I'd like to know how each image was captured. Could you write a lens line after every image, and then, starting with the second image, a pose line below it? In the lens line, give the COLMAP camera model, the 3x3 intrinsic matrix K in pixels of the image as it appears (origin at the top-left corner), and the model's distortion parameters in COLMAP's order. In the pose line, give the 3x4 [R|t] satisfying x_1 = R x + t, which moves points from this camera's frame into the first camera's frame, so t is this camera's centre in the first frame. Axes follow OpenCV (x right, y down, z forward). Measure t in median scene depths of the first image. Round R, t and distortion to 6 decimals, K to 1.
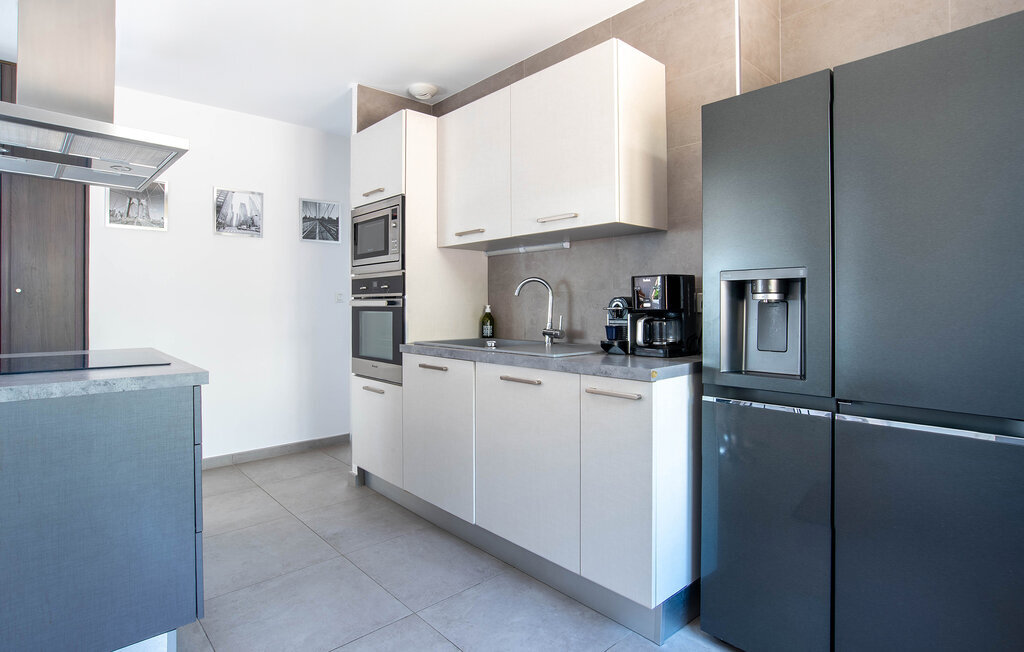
lens RADIAL K [[520.7, 0, 514.7], [0, 520.7, 315.2], [0, 0, 1]] dist [-0.041043, 0.008364]
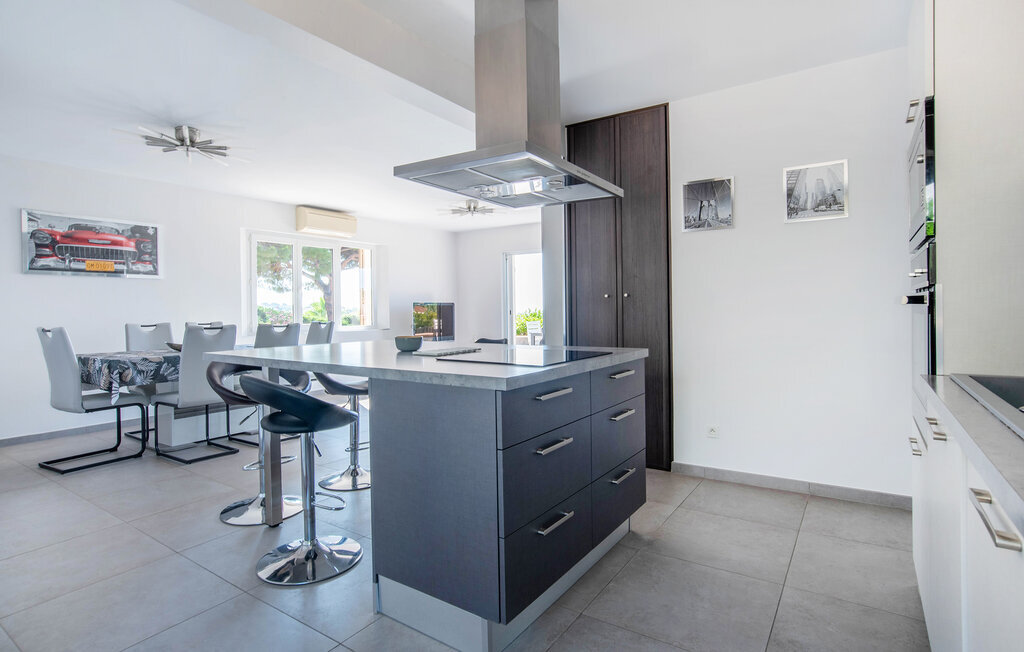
lens RADIAL K [[520.7, 0, 542.8], [0, 520.7, 317.6], [0, 0, 1]] dist [-0.041043, 0.008364]
pose [[0.214538, 0.016367, -0.976578, 0.193889], [-0.004383, 0.999866, 0.015795, -0.010462], [0.976706, 0.000892, 0.214581, 0.448741]]
